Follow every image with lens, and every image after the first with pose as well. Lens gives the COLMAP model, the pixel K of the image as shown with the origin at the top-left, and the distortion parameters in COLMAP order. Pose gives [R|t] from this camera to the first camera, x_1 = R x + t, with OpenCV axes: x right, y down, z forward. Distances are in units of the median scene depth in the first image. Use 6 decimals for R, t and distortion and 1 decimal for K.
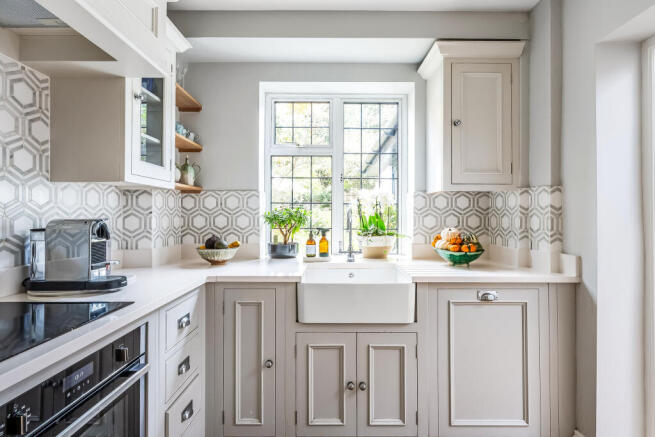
lens RADIAL K [[326.1, 0, 329.6], [0, 326.1, 207.8], [0, 0, 1]] dist [-0.002199, 0.000161]
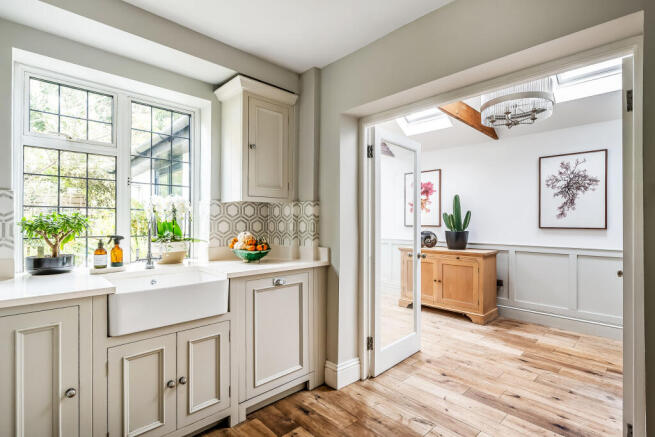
lens RADIAL K [[311.1, 0, 327.5], [0, 311.1, 218.5], [0, 0, 1]] dist [0.000035, -0.000084]
pose [[0.727753, 0.005350, 0.685819, -0.204045], [-0.013719, 0.999883, 0.006758, -0.000168], [-0.685702, -0.014327, 0.727741, -0.051646]]
